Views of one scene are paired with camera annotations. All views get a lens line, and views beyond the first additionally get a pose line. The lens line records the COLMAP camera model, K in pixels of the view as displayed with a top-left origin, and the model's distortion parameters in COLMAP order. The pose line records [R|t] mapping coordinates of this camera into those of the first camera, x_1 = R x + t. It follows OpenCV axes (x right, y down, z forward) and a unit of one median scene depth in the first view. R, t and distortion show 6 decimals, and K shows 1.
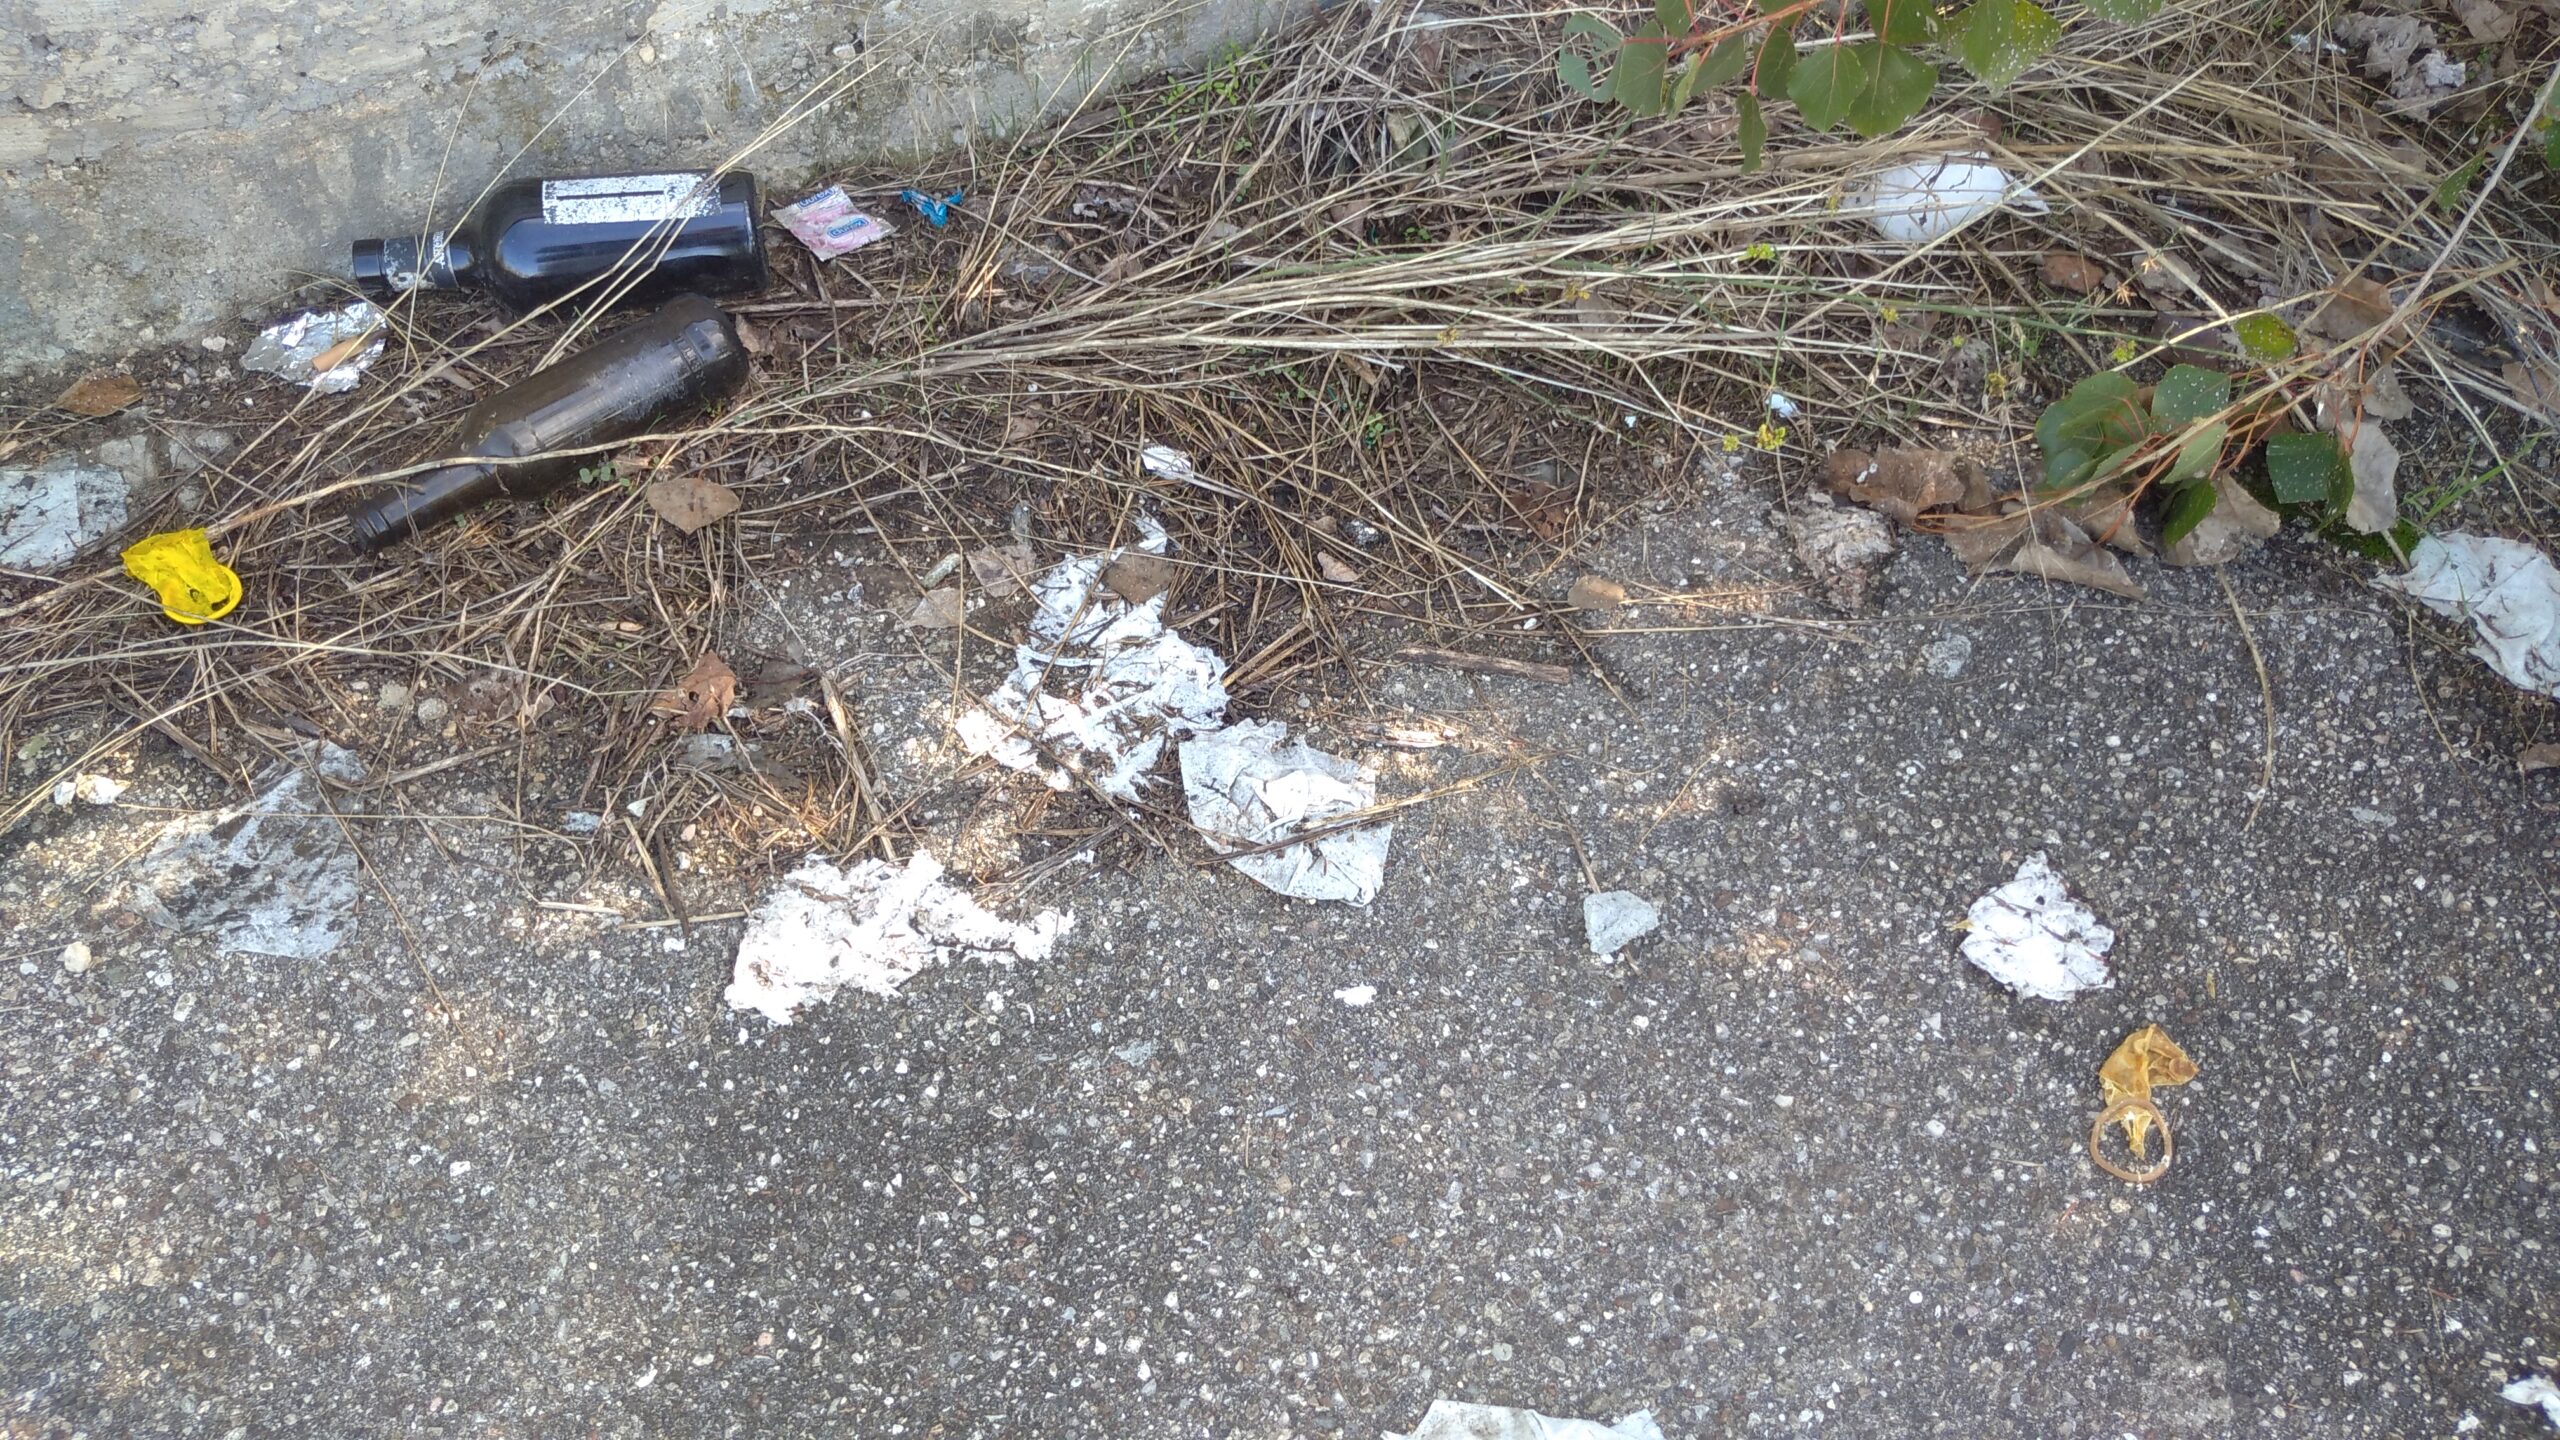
lens RADIAL K [[2112.6, 0, 1277.6], [0, 2112.6, 701.2], [0, 0, 1]] dist [0.086328, -0.157694]
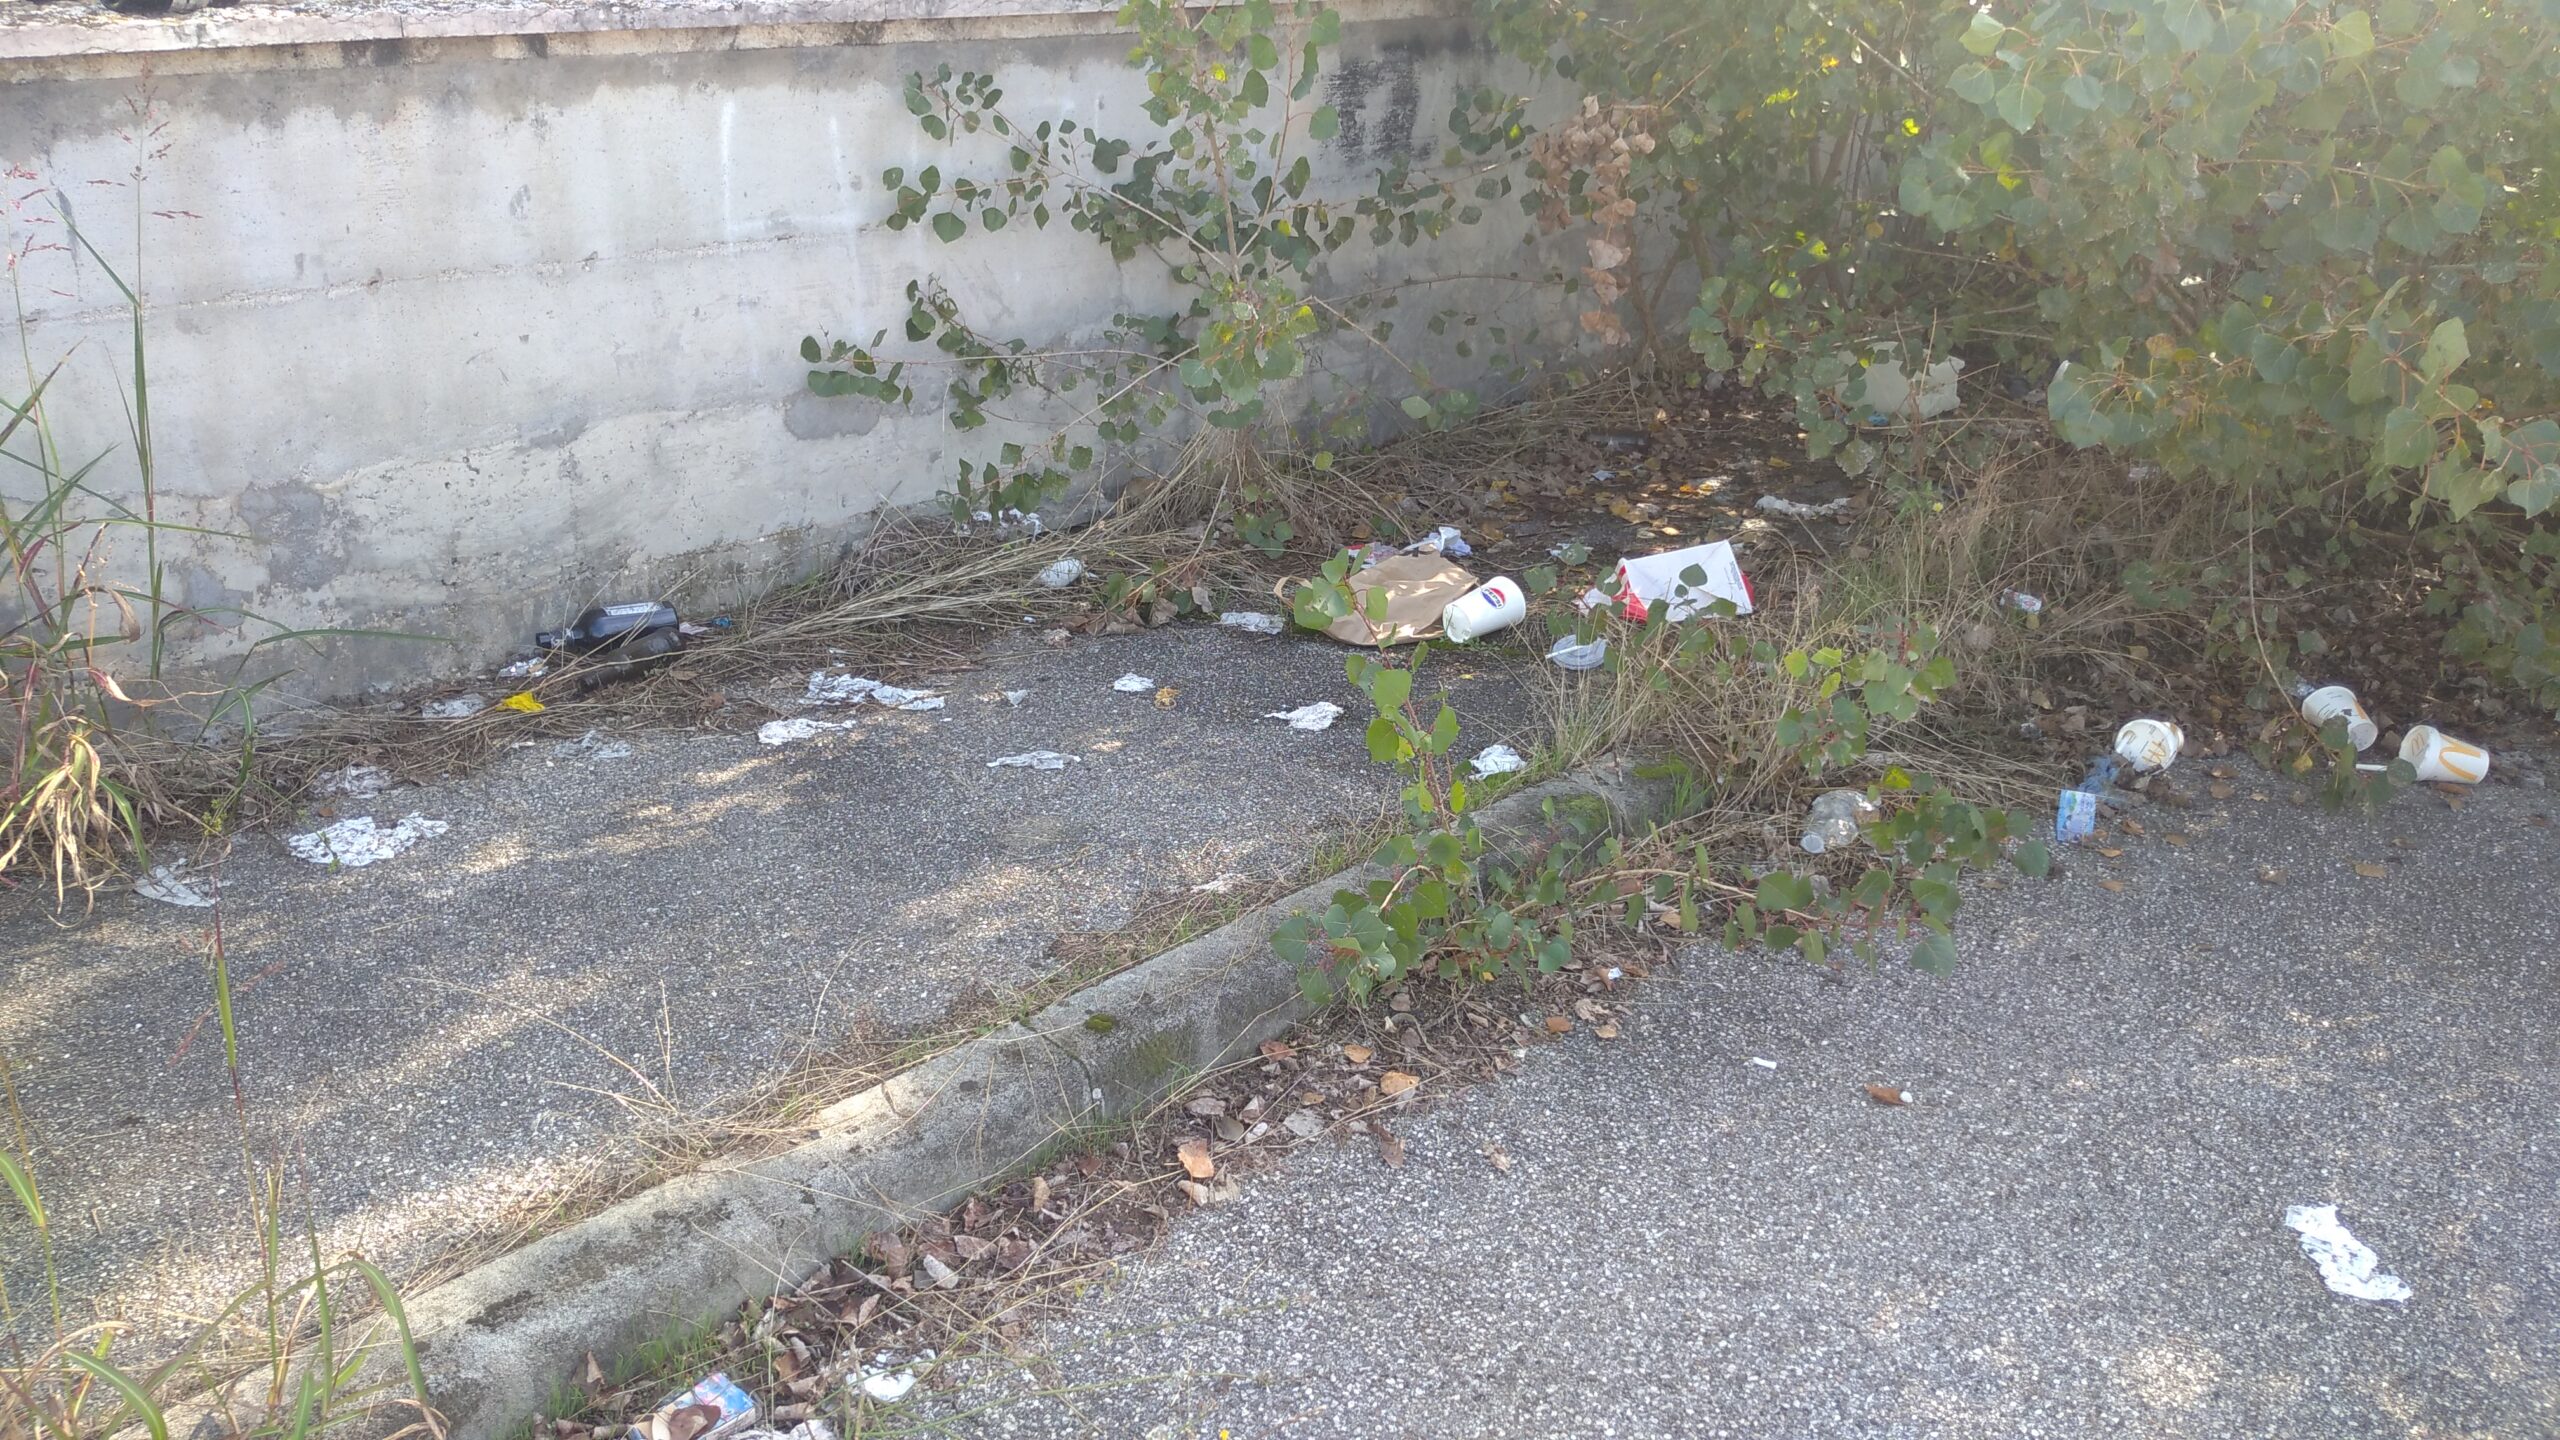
lens RADIAL K [[2112.6, 0, 1277.6], [0, 2112.6, 701.2], [0, 0, 1]] dist [0.086328, -0.157694]
pose [[0.917352, -0.143151, 0.371447, -0.628087], [0.311279, 0.839590, -0.445190, 1.537549], [-0.248133, 0.524020, 0.814760, -1.635136]]
